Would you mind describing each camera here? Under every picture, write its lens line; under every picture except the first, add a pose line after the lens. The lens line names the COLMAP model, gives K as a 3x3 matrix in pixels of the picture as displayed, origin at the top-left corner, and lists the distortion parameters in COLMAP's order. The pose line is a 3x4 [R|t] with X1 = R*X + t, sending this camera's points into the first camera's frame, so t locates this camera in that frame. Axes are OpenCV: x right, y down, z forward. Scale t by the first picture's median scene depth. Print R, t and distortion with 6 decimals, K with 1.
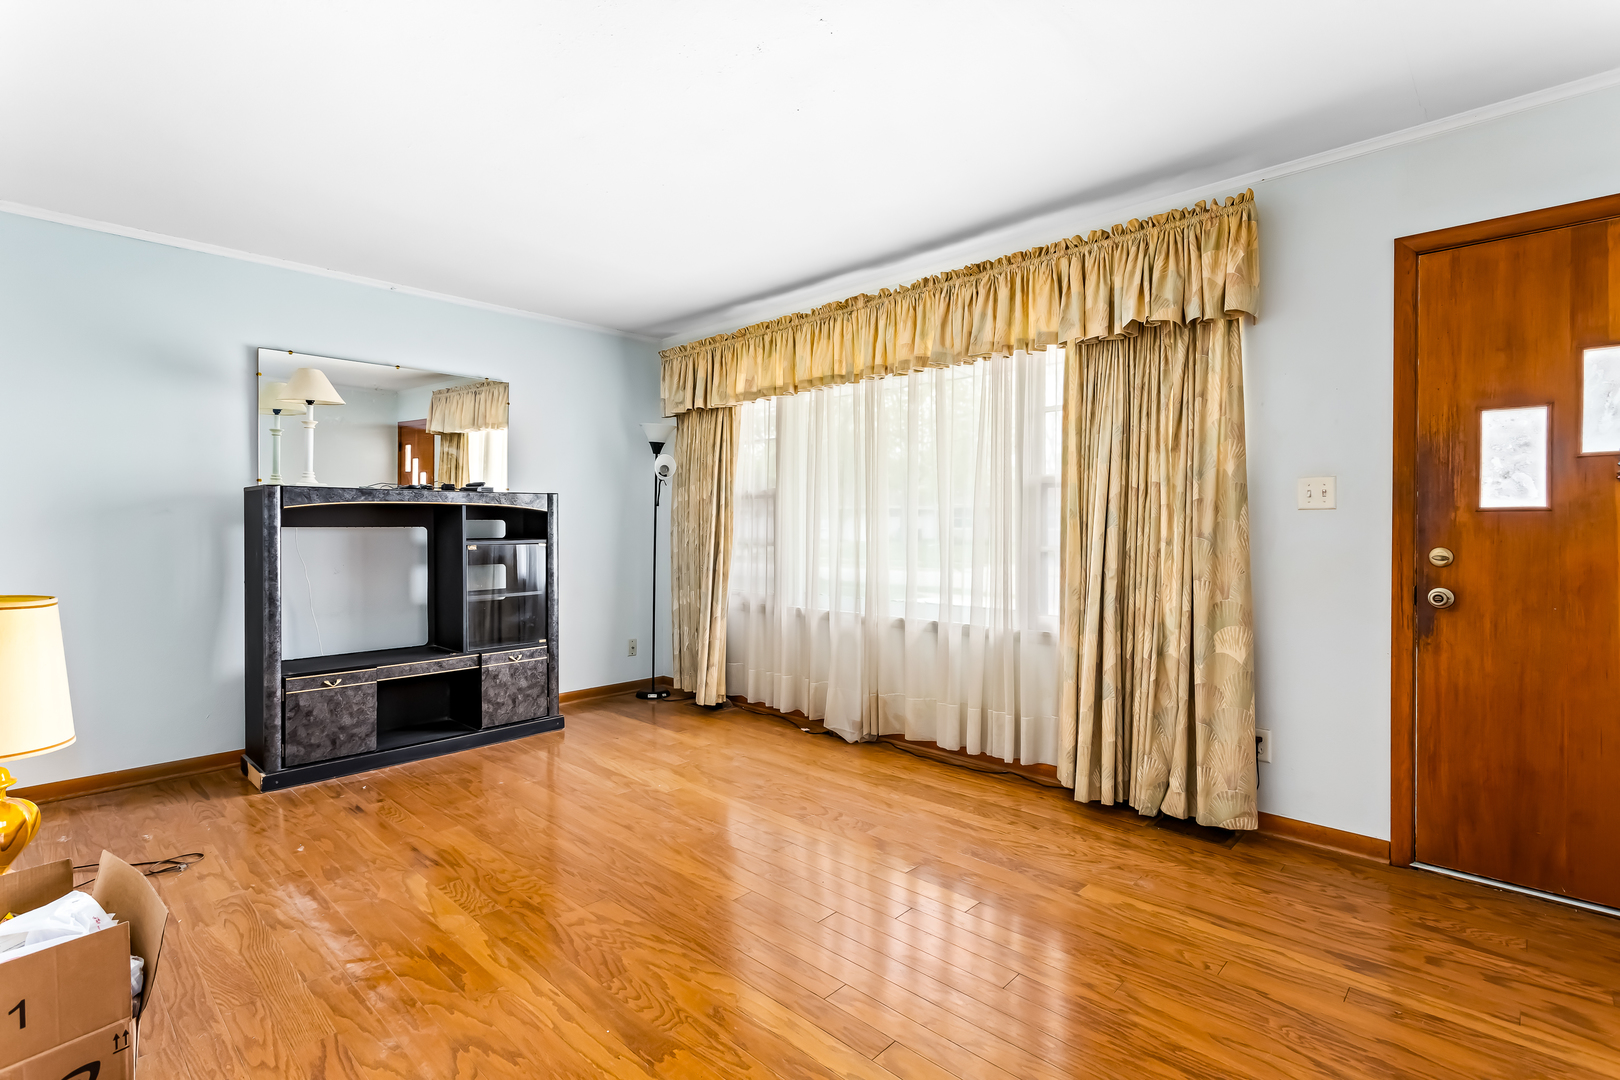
lens RADIAL K [[761.5, 0, 810.0], [0, 761.5, 540.0], [0, 0, 1]] dist [-0.000218, -0.000053]
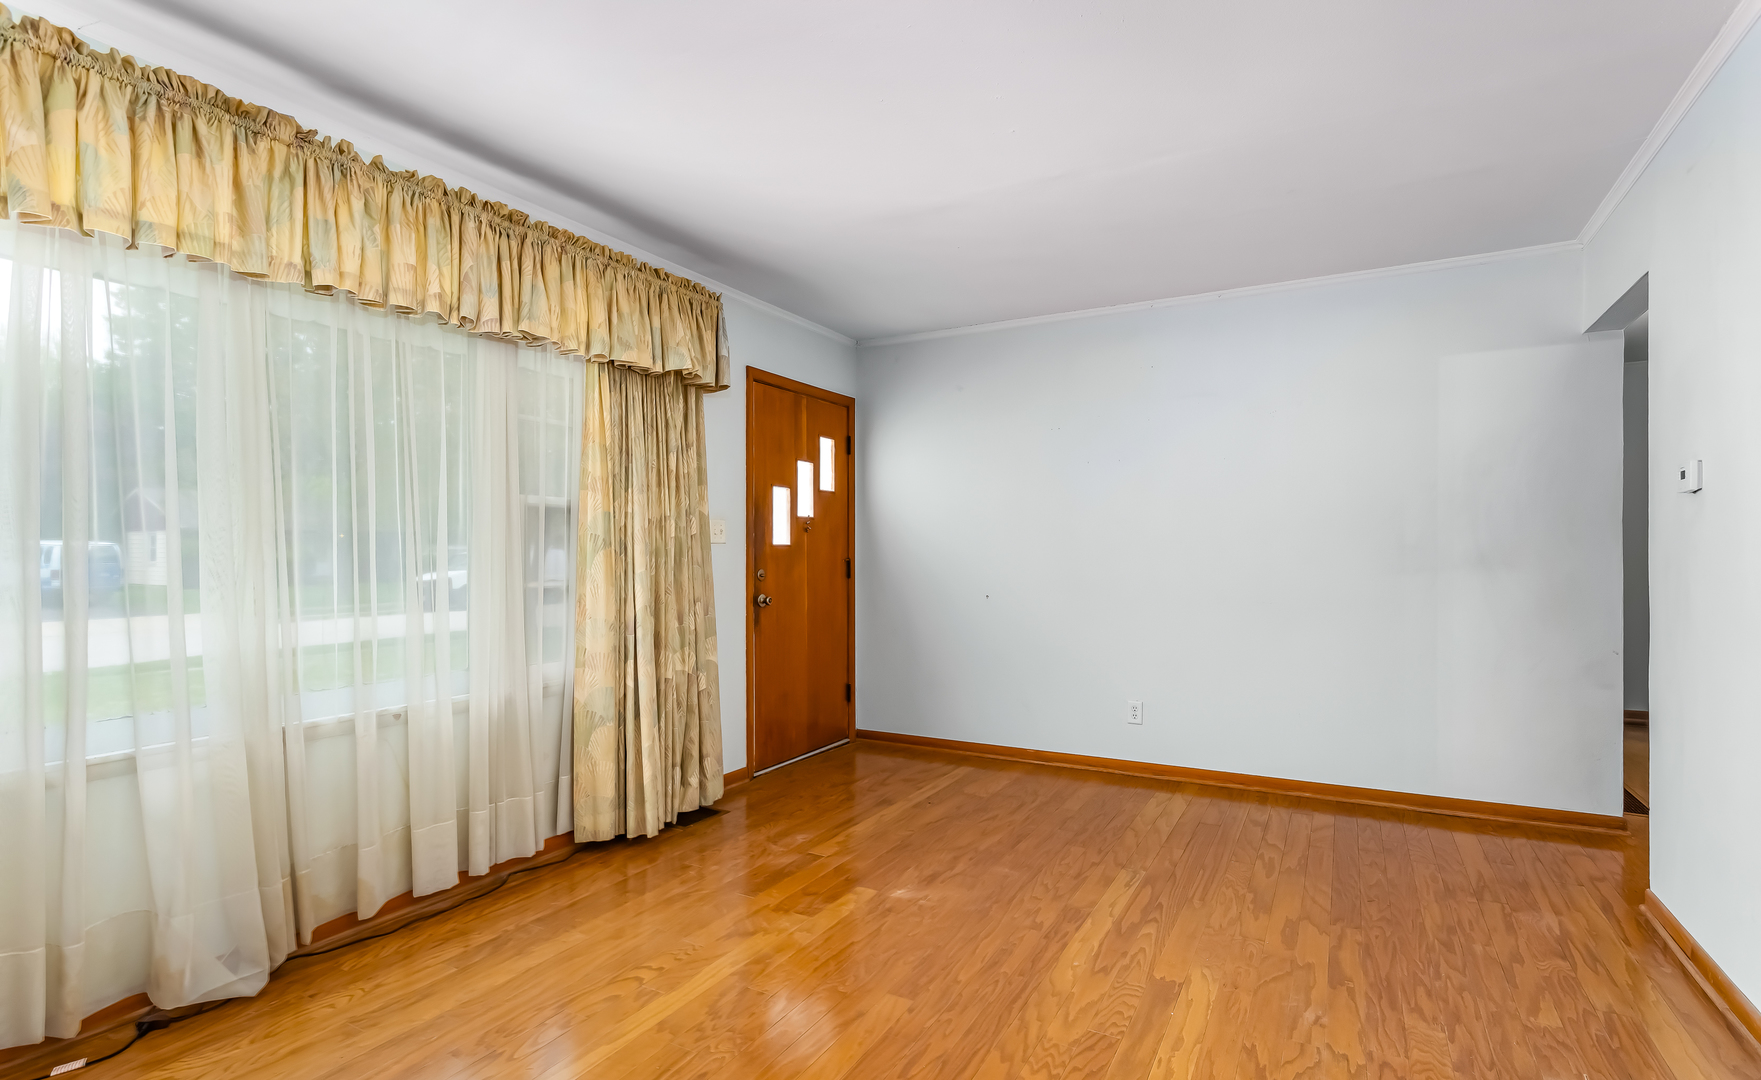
lens RADIAL K [[857.1, 0, 880.5], [0, 857.1, 540.0], [0, 0, 1]] dist [0.000739, -0.000110]
pose [[-0.254384, 0.017944, 0.966937, -0.840402], [0.024456, 0.999627, -0.012117, -0.017716], [-0.966794, 0.020565, -0.254728, 1.052836]]
